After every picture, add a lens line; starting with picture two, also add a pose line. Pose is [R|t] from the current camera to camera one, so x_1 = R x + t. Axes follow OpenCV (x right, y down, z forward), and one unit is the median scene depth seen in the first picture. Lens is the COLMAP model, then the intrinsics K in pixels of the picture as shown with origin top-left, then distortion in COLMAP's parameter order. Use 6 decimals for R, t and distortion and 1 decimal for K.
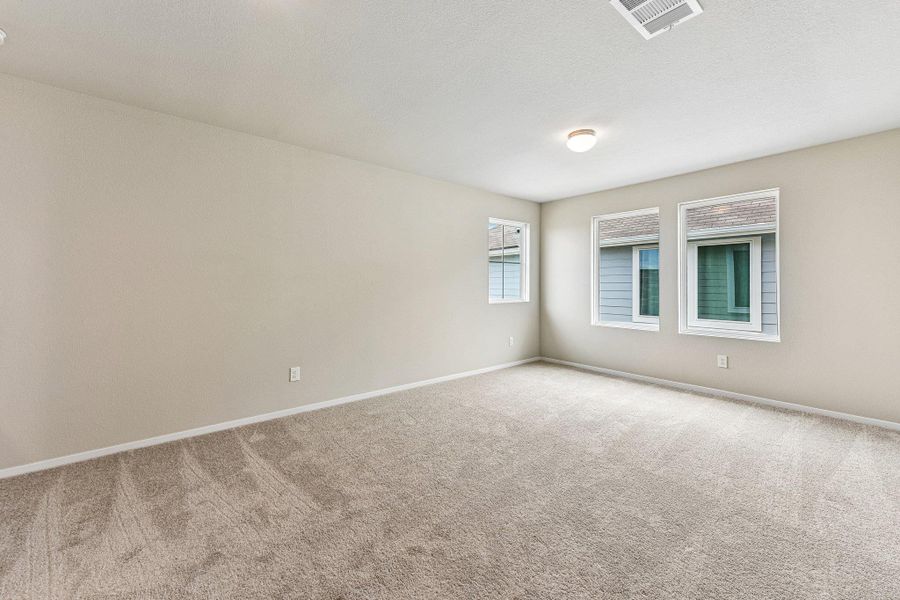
lens RADIAL K [[358.4, 0, 445.6], [0, 358.4, 285.3], [0, 0, 1]] dist [0.011802, -0.000283]
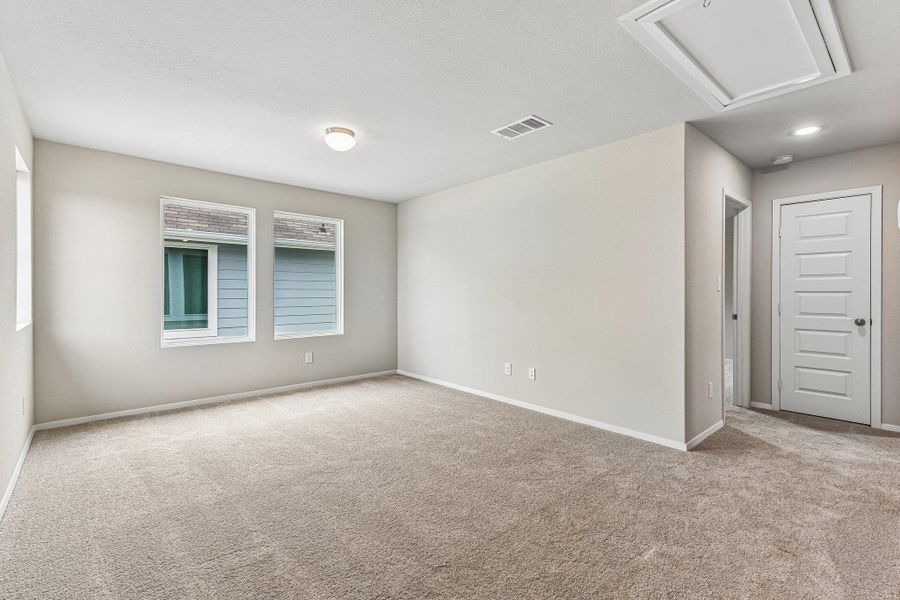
lens RADIAL K [[414.9, 0, 448.9], [0, 414.9, 298.0], [0, 0, 1]] dist [0.019542, -0.000294]
pose [[-0.038605, -0.014824, 0.999145, -0.412838], [-0.001231, 0.999890, 0.014788, -0.000705], [-0.999254, -0.000659, -0.038619, 0.428241]]
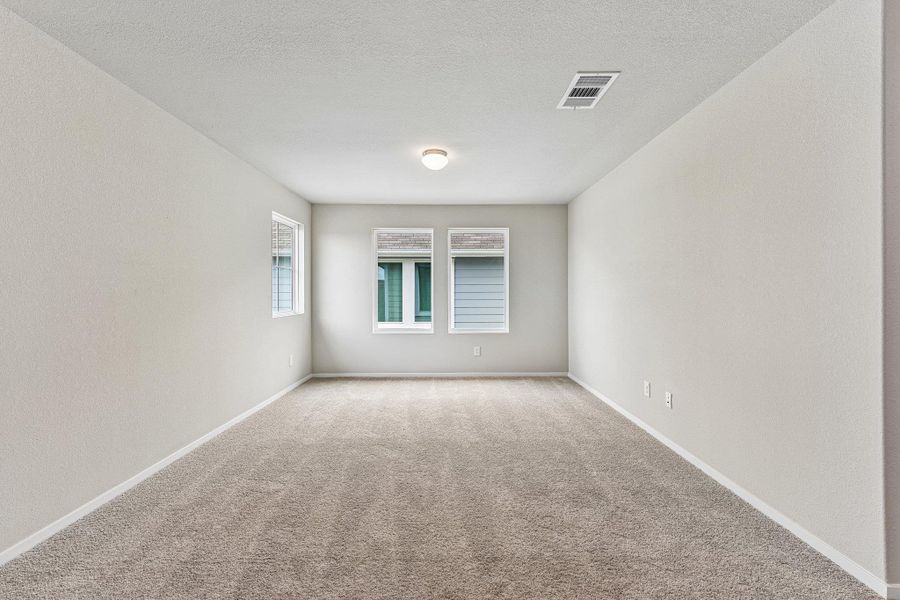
lens RADIAL K [[373.4, 0, 446.4], [0, 373.4, 297.5], [0, 0, 1]] dist [0.014506, -0.000355]
pose [[0.634744, -0.007851, 0.772683, -0.262613], [0.003414, 0.999967, 0.007356, 0.001188], [-0.772715, -0.002032, 0.634750, 0.150370]]
